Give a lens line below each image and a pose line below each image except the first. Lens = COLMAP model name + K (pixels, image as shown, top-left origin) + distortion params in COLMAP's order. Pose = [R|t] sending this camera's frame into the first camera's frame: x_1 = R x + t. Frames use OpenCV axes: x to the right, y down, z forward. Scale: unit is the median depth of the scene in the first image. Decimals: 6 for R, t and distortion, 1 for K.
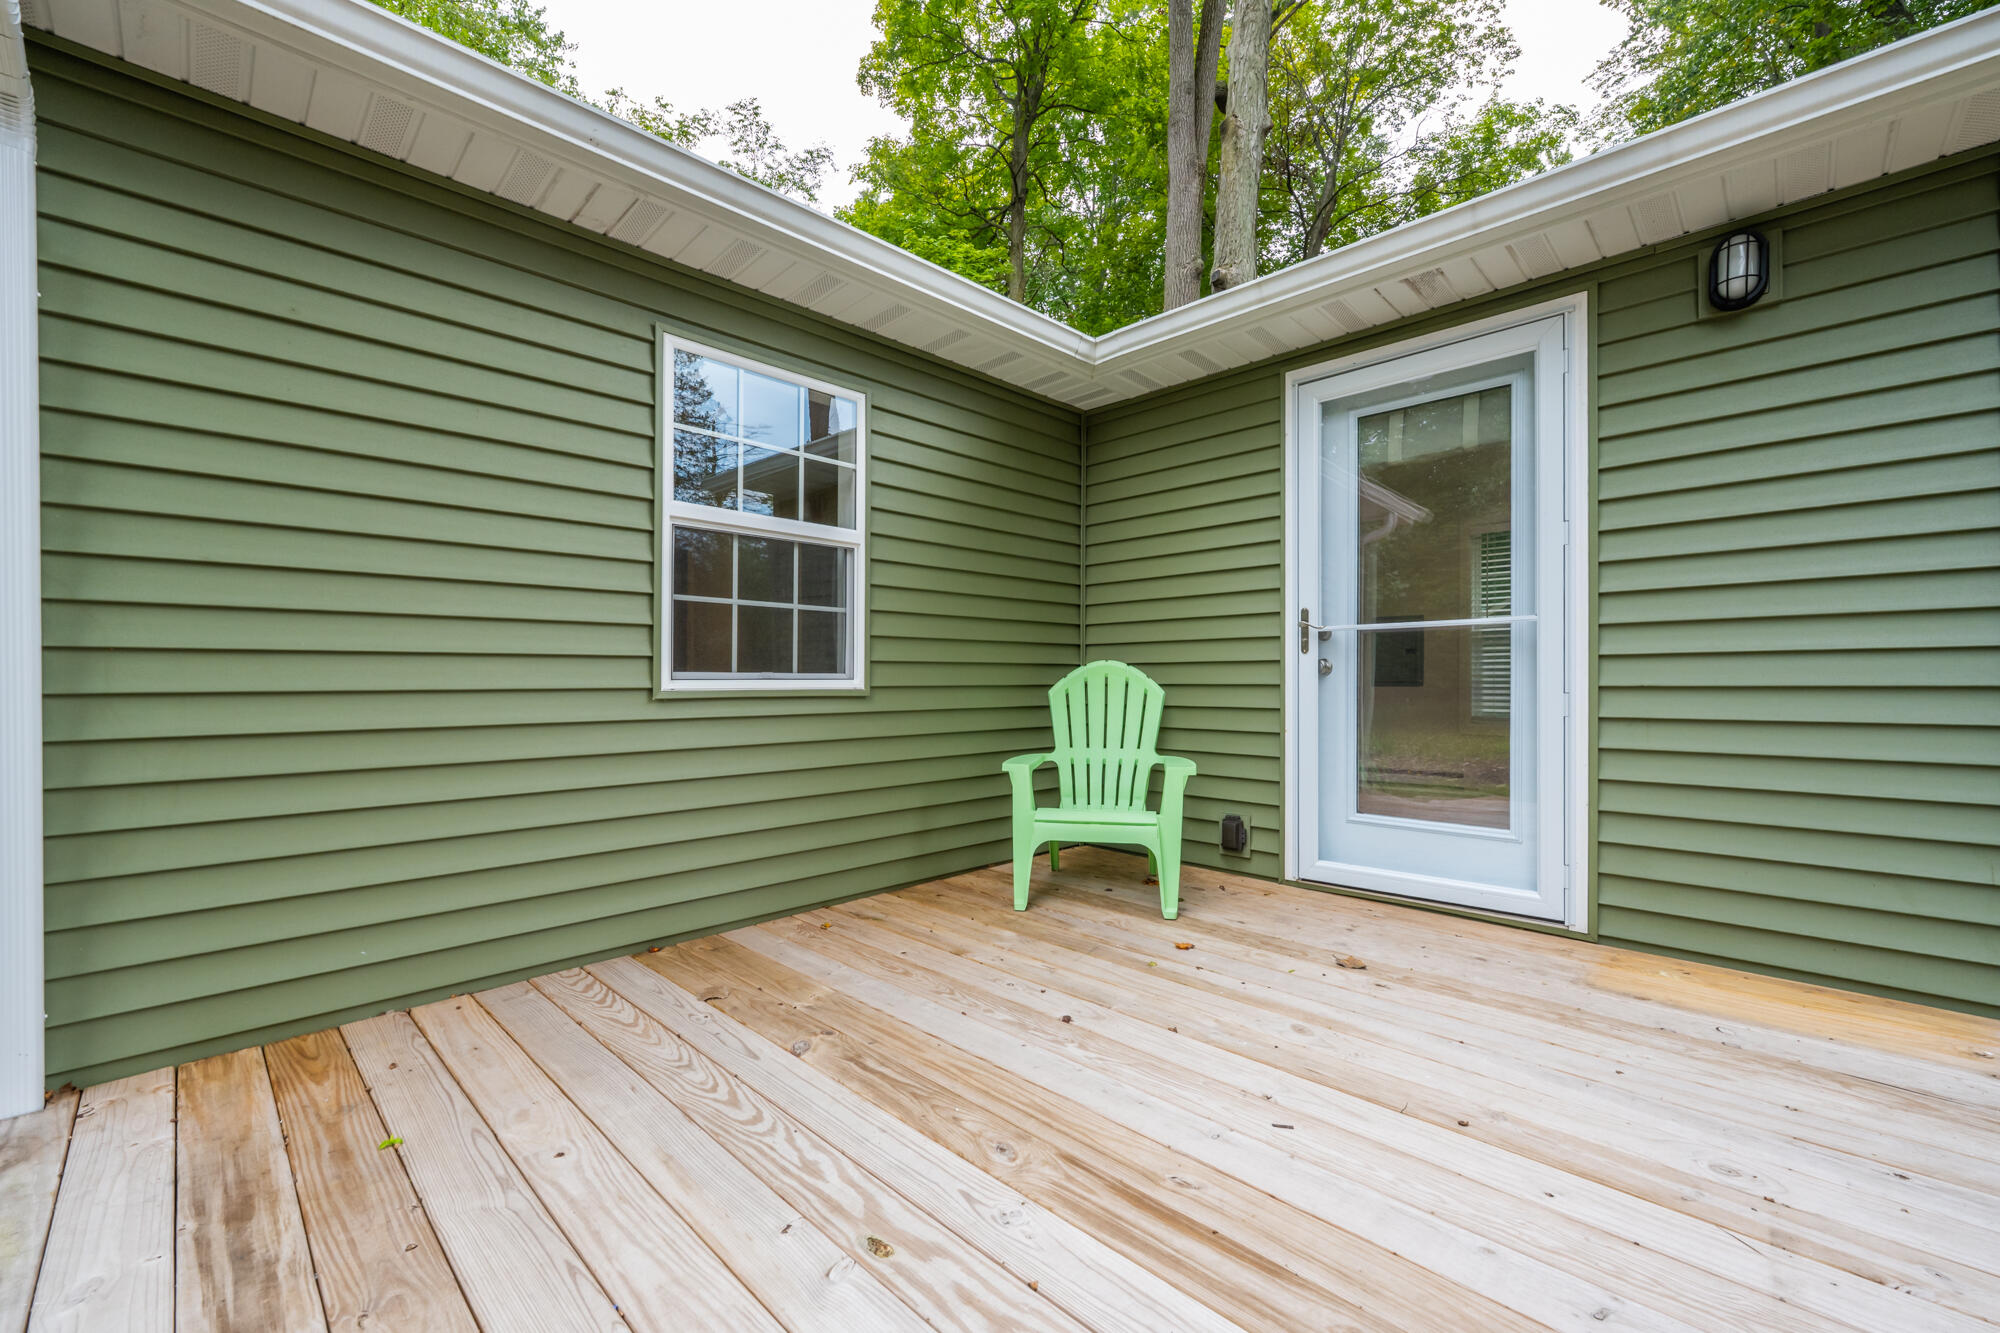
lens RADIAL K [[814.4, 0, 999.0], [0, 814.4, 682.8], [0, 0, 1]] dist [-0.000477, -0.000113]
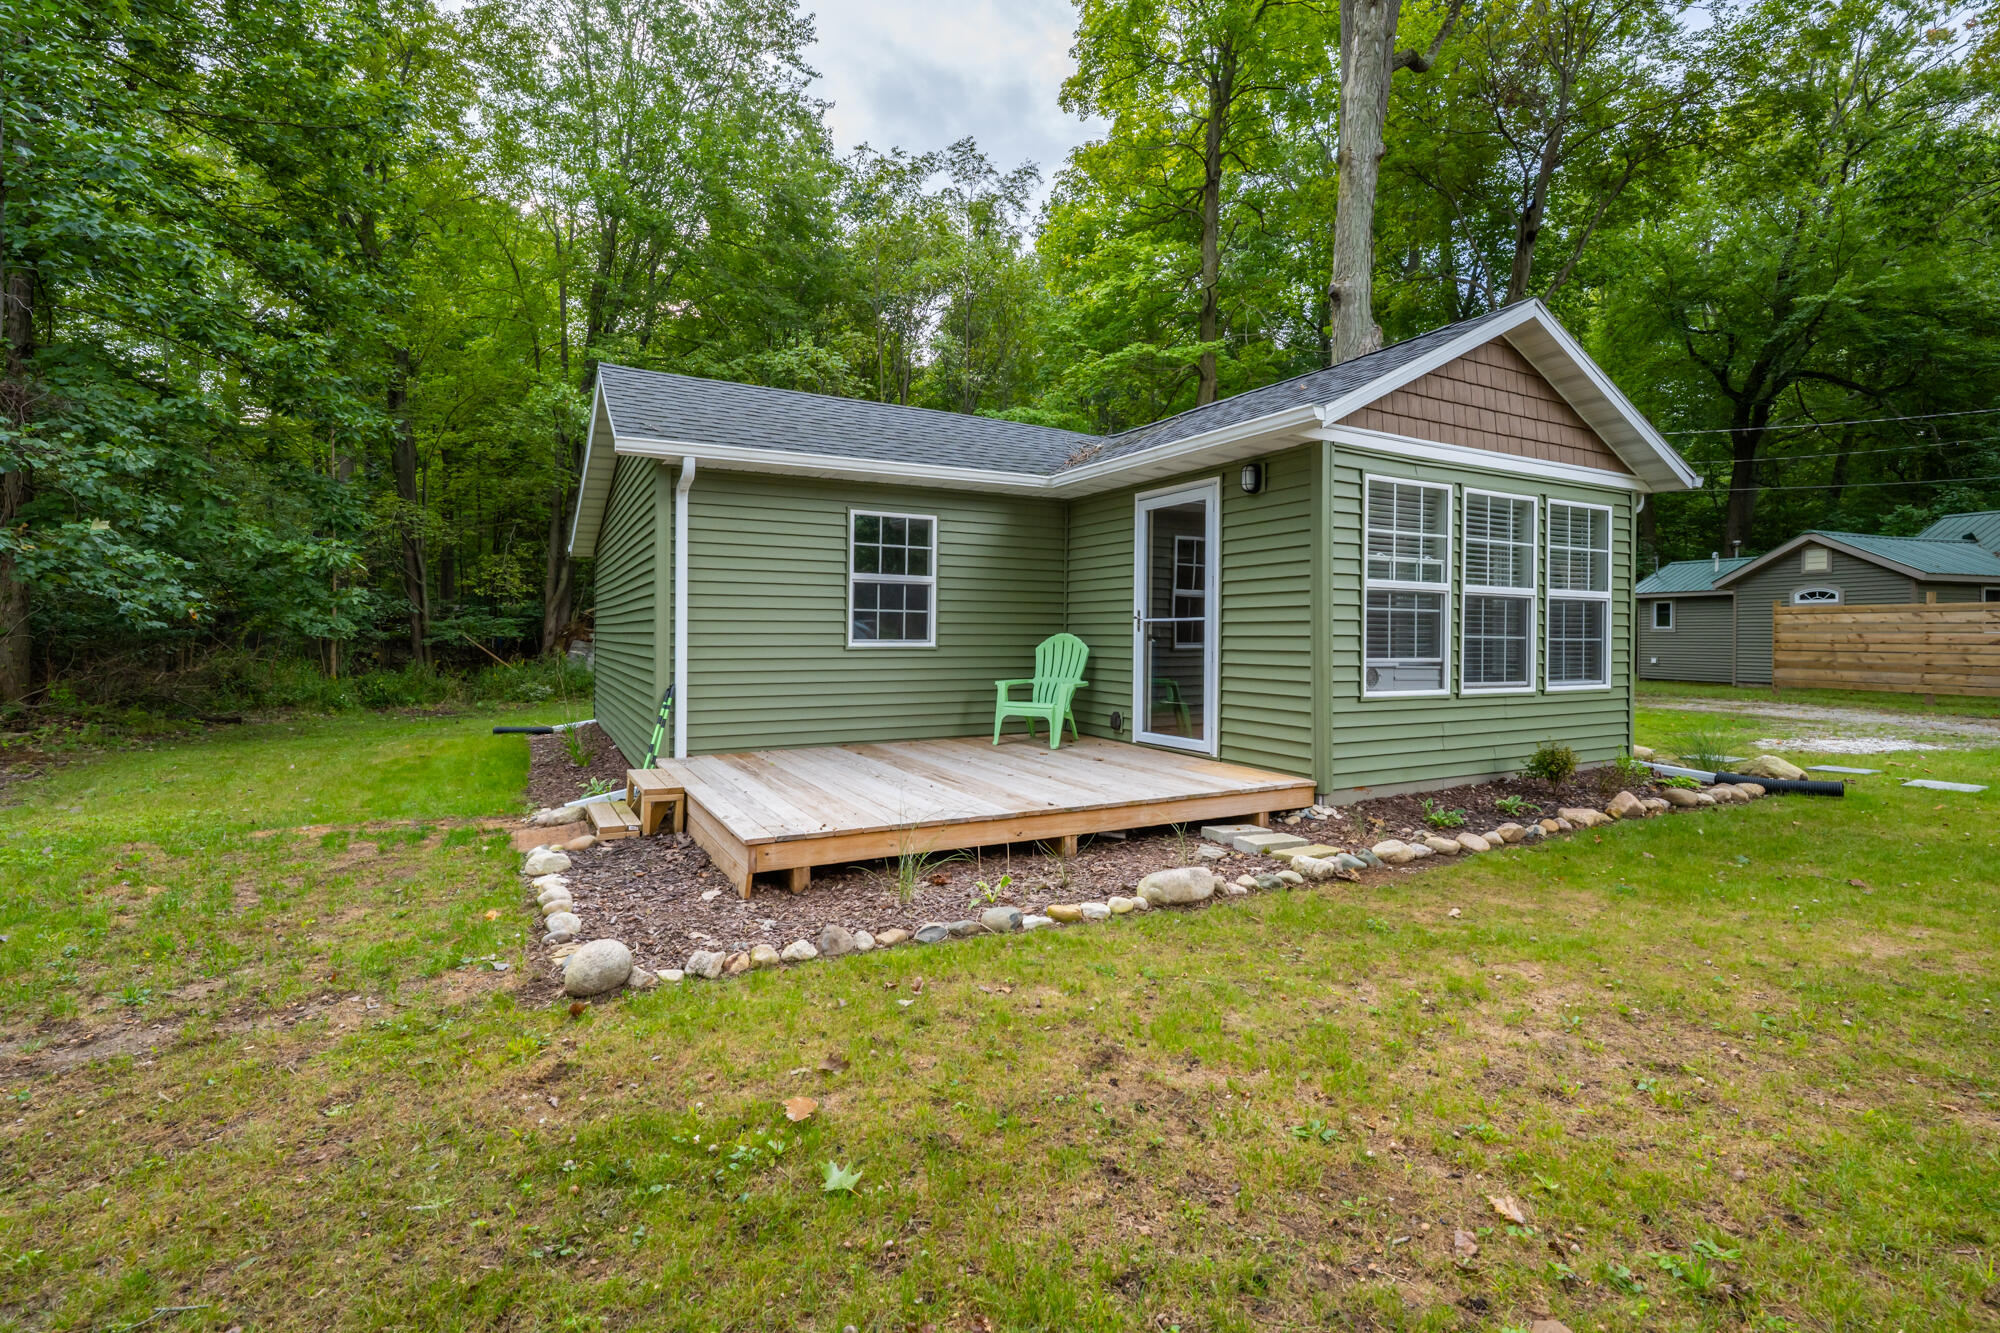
lens RADIAL K [[905.8, 0, 1011.7], [0, 905.8, 644.7], [0, 0, 1]] dist [-0.002118, 0.000033]
pose [[0.959915, 0.012764, -0.280001, 0.632297], [-0.009981, 0.999886, 0.011363, -0.023810], [0.280114, -0.008113, 0.959932, -1.152817]]
